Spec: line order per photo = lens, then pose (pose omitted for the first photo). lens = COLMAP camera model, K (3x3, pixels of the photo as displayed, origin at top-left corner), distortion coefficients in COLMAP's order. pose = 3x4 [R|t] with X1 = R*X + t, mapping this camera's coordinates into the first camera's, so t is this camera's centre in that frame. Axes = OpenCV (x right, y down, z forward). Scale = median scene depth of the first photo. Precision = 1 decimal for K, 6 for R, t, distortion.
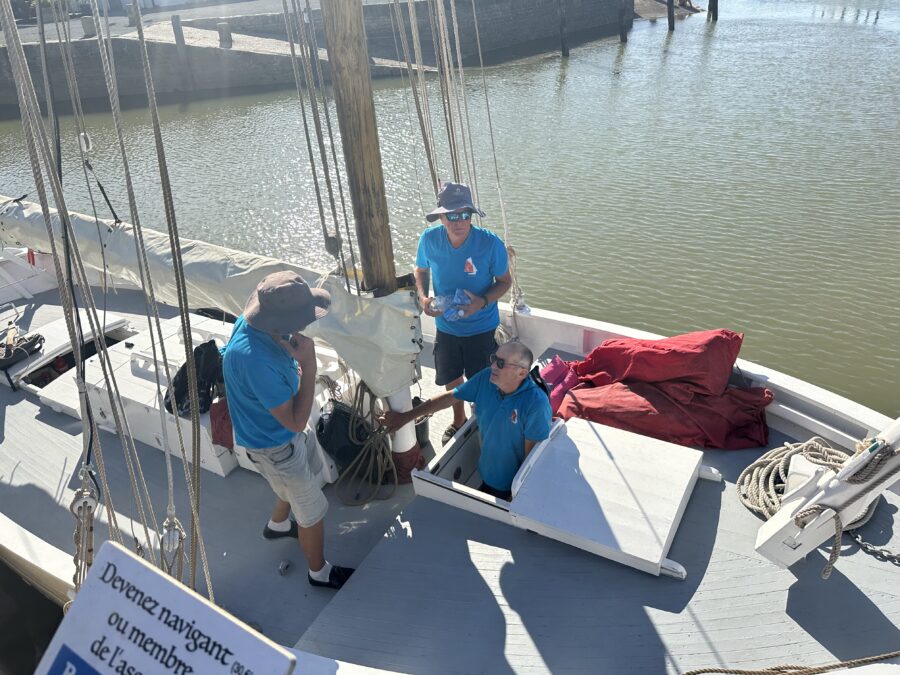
lens RADIAL K [[651.6, 0, 450.0], [0, 651.6, 337.5], [0, 0, 1]] dist [-0.000963, -0.006882]
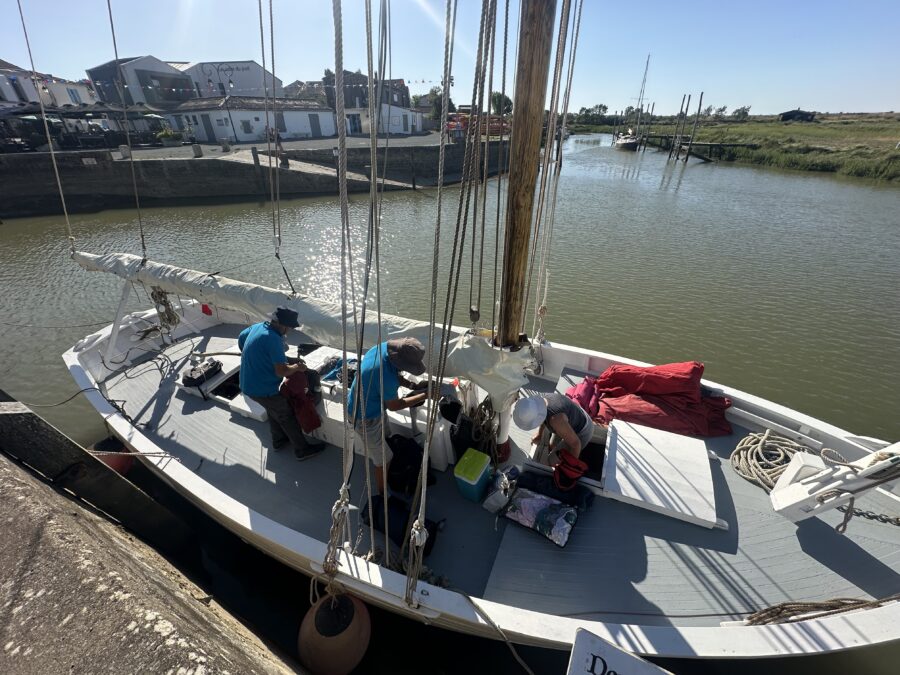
lens RADIAL K [[362.3, 0, 450.0], [0, 362.3, 337.5], [0, 0, 1]] dist [0.001237, -0.000067]
pose [[0.991874, -0.017561, 0.126003, -0.316812], [0.016349, 0.999810, 0.010646, -0.093474], [-0.126166, -0.008499, 0.991973, 0.145511]]
